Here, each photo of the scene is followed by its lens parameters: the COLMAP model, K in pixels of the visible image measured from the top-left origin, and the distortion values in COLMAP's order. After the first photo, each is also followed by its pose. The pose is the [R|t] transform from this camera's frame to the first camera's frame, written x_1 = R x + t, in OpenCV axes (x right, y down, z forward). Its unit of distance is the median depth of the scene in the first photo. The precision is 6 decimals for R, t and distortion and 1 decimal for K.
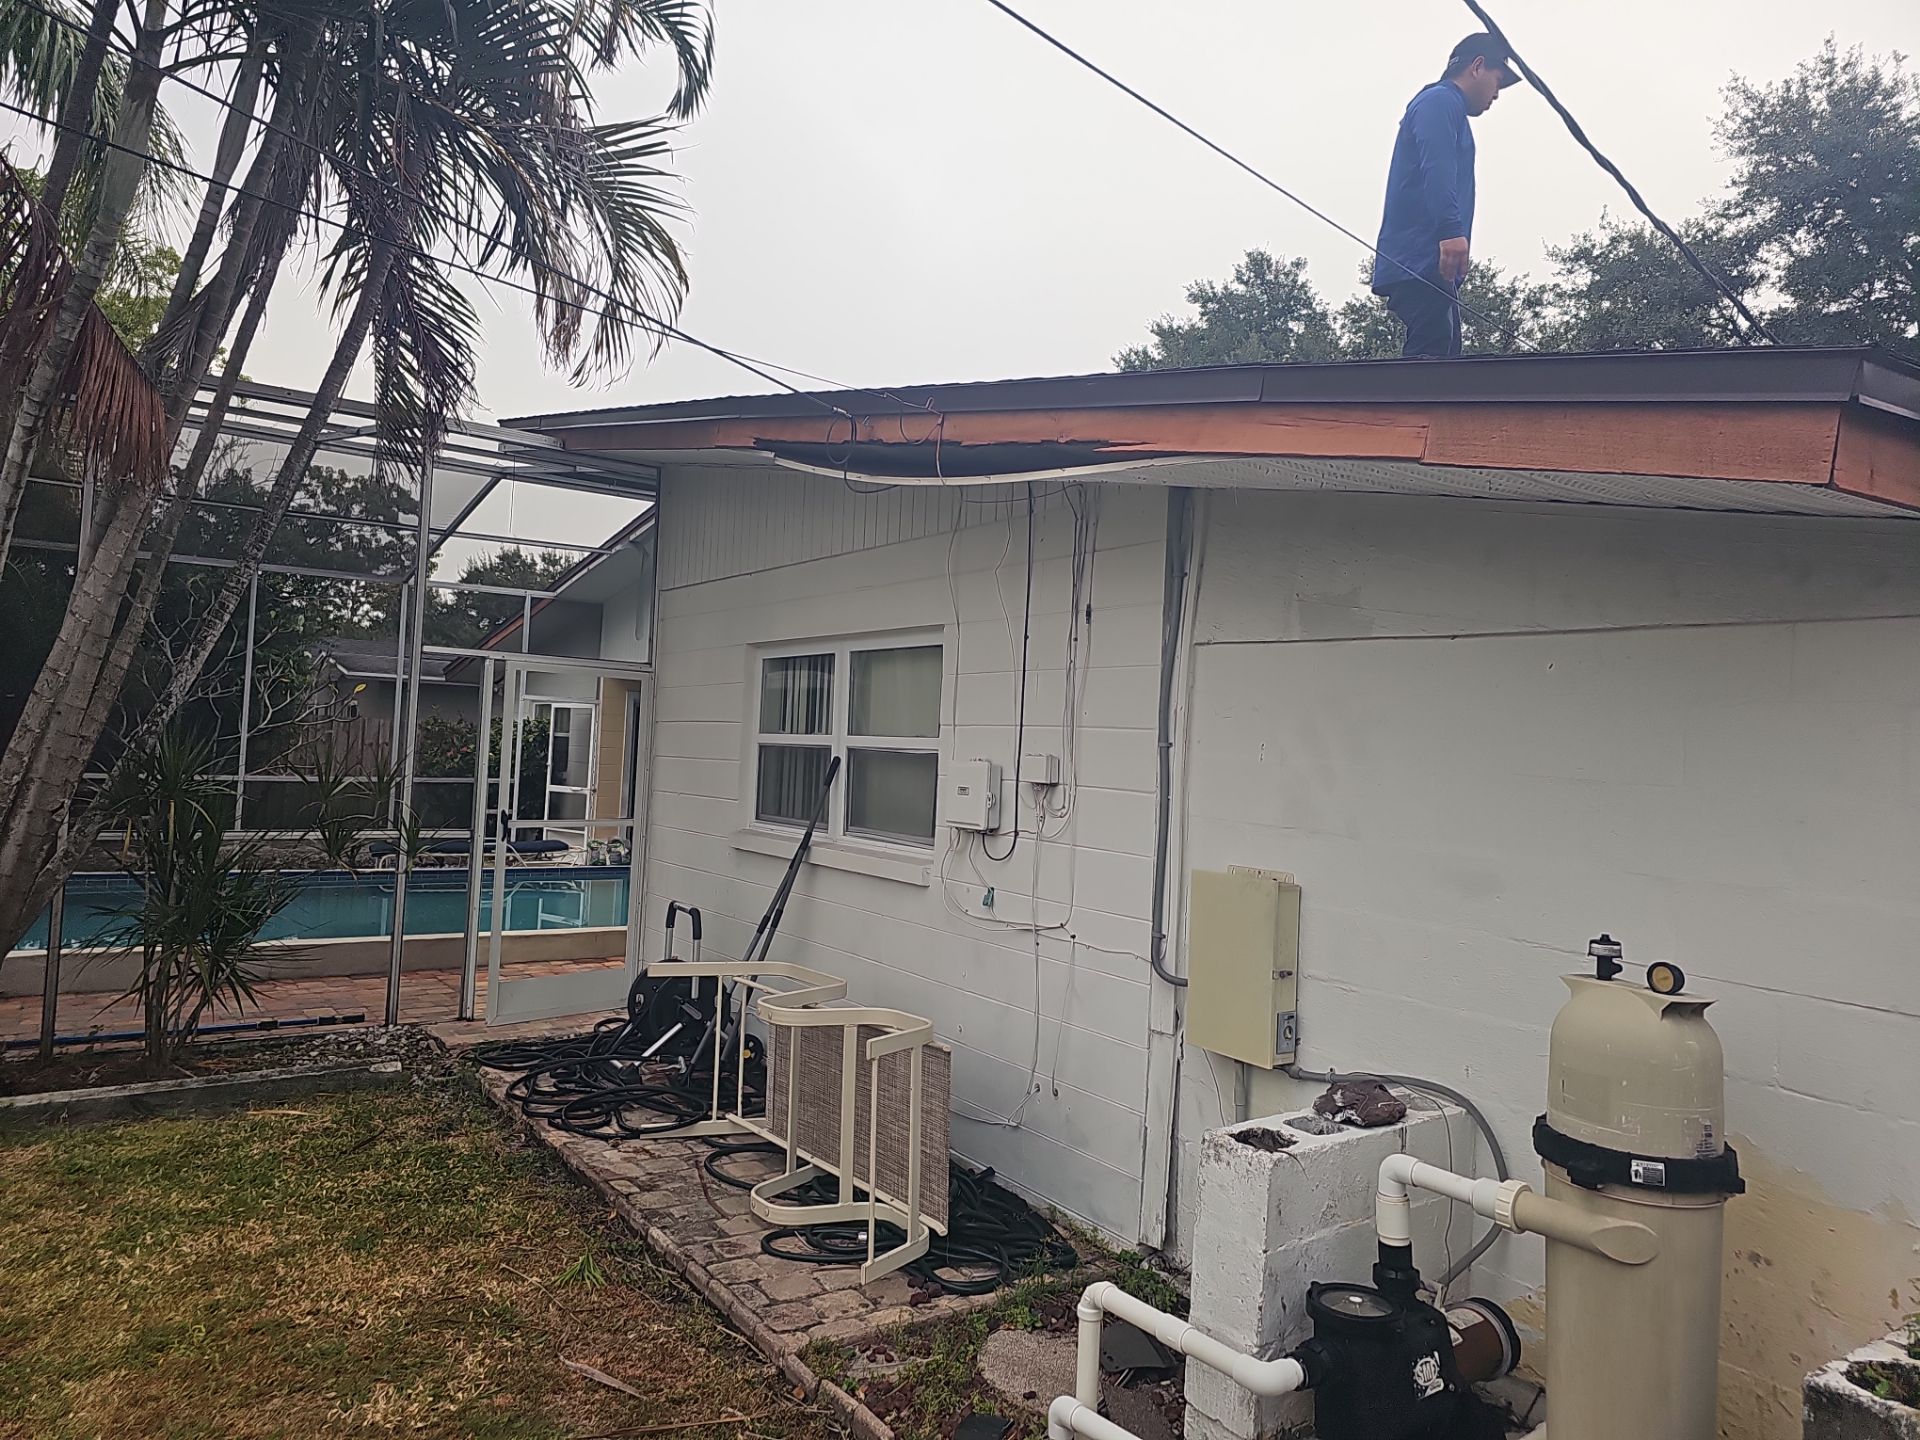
lens RADIAL K [[1268.4, 0, 981.6], [0, 1268.4, 717.9], [0, 0, 1]] dist [0.097111, -0.069166]
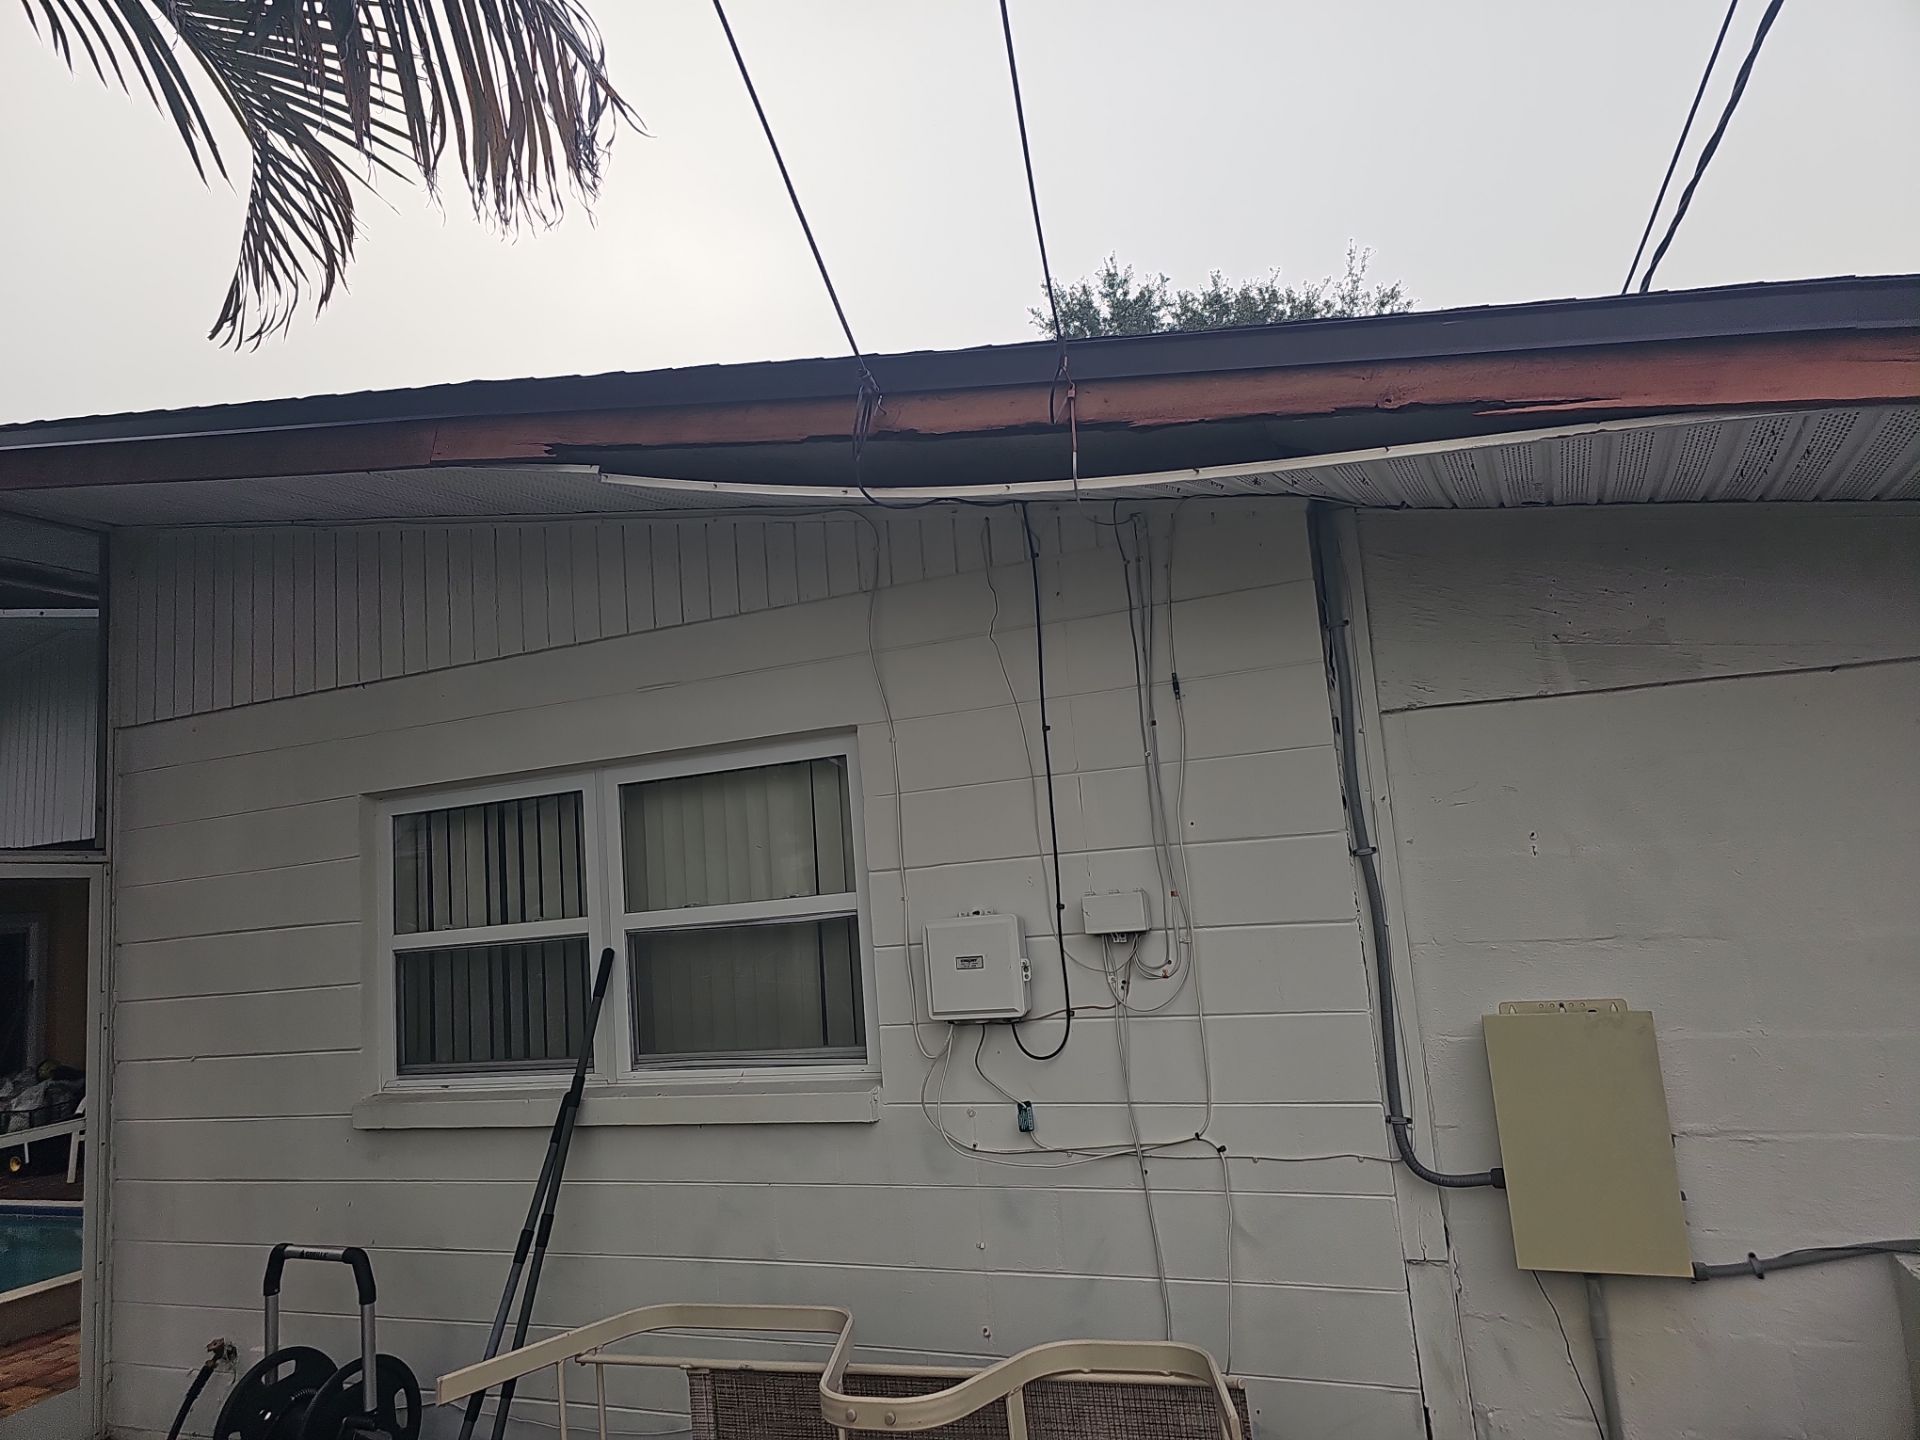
lens RADIAL K [[1305.0, 0, 922.4], [0, 1305.0, 717.3], [0, 0, 1]] dist [0.071926, -0.070778]
pose [[0.851124, -0.033050, 0.523923, -0.327815], [0.100041, 0.989938, -0.100072, -0.003329], [-0.515344, 0.137588, 0.845866, 0.341685]]
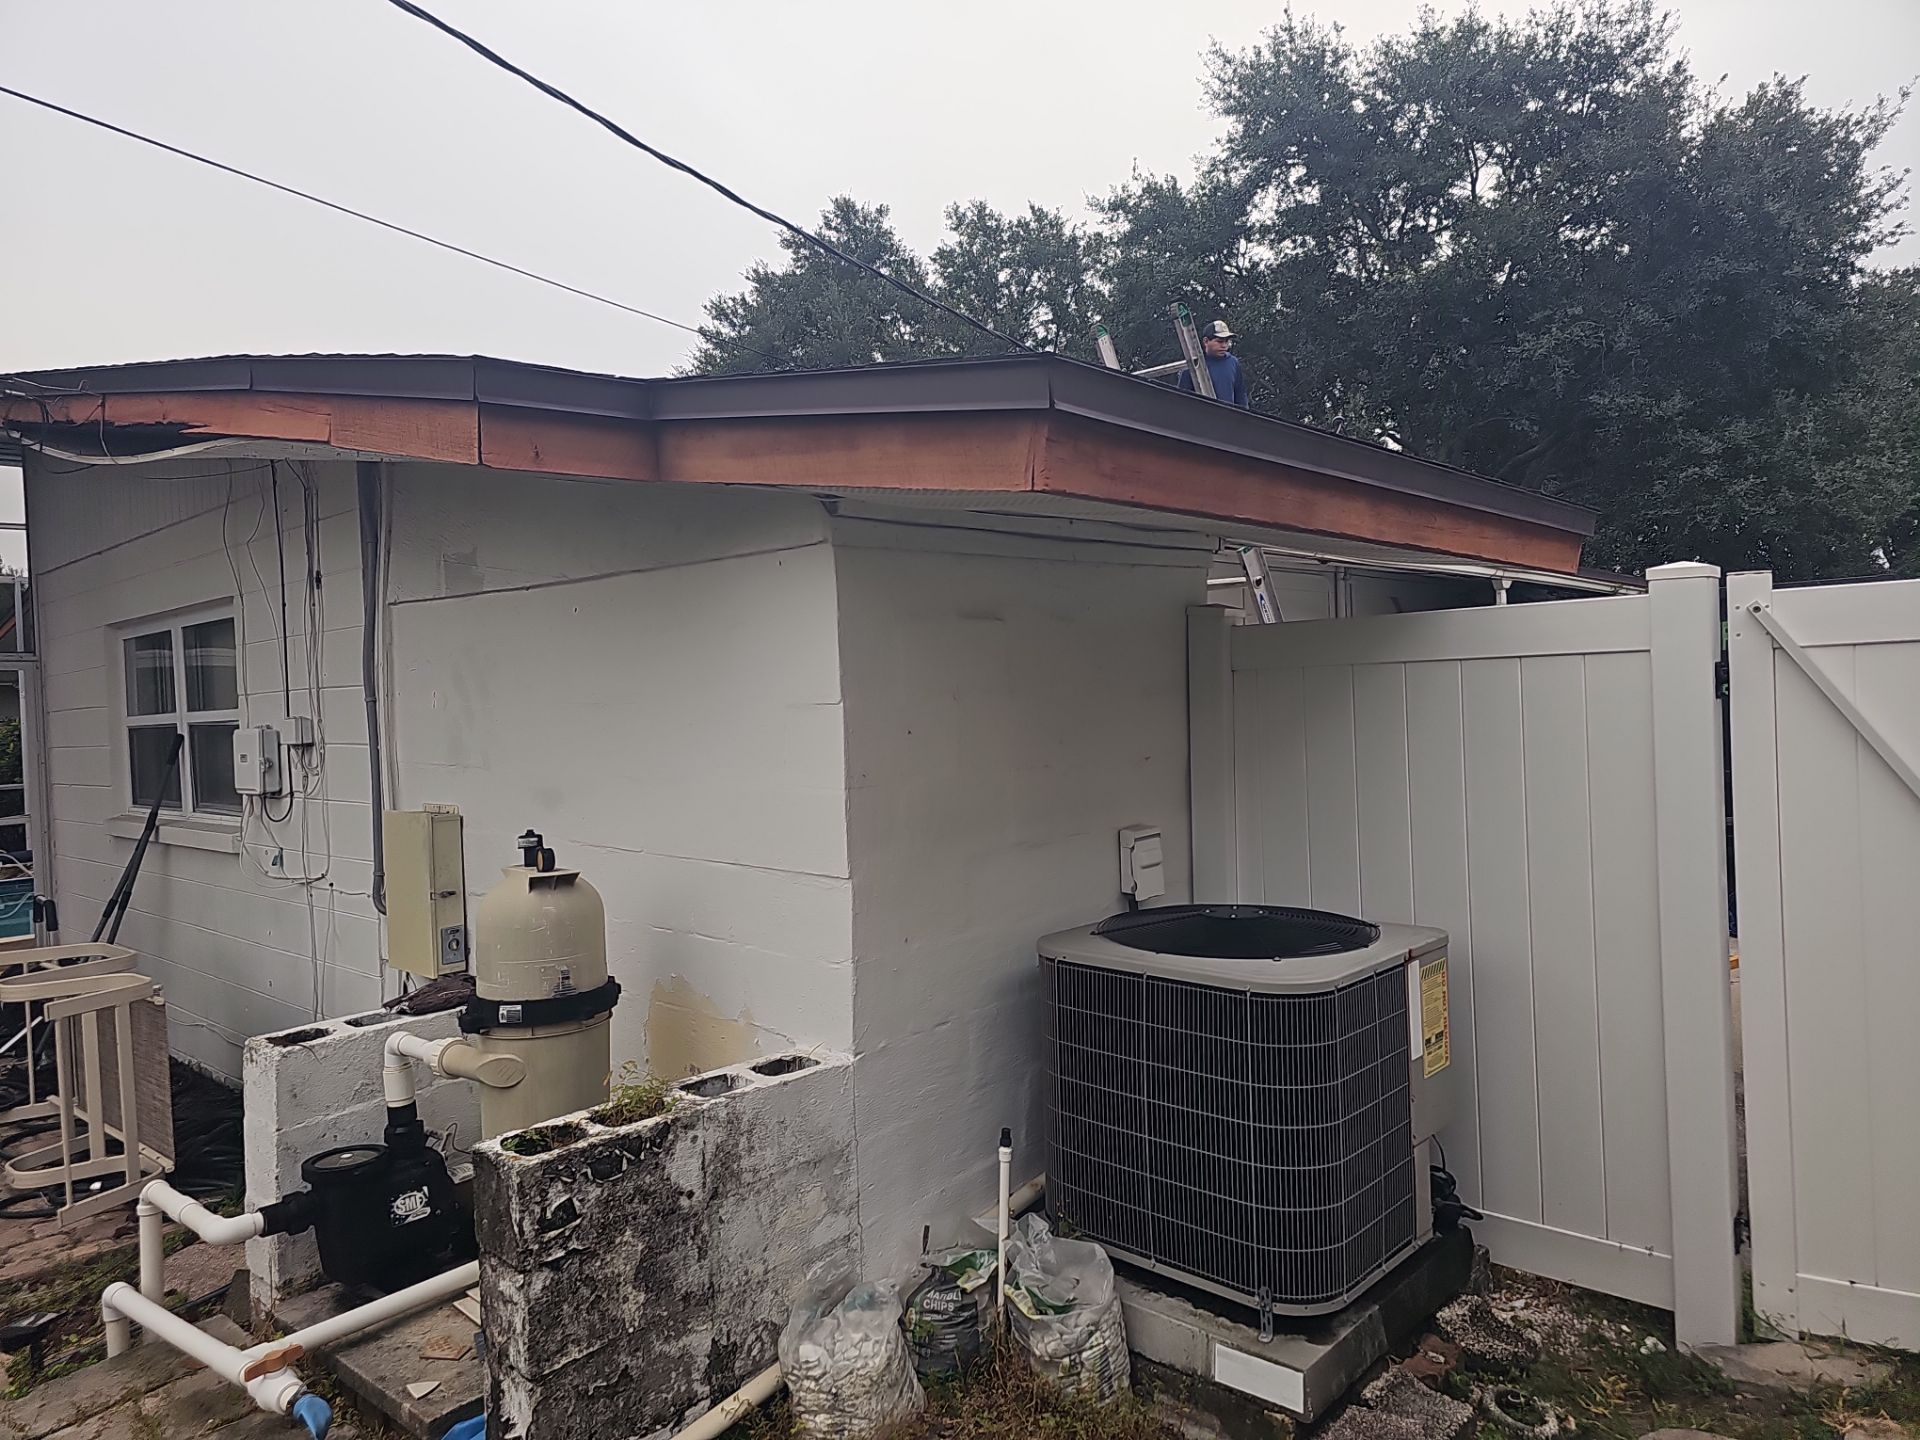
lens RADIAL K [[1267.7, 0, 981.4], [0, 1267.7, 717.0], [0, 0, 1]] dist [0.077134, -0.060368]
pose [[0.976549, -0.088837, 0.196113, 0.307063], [0.080117, 0.995429, 0.051975, 0.014658], [-0.199834, -0.035044, 0.979203, -0.123370]]
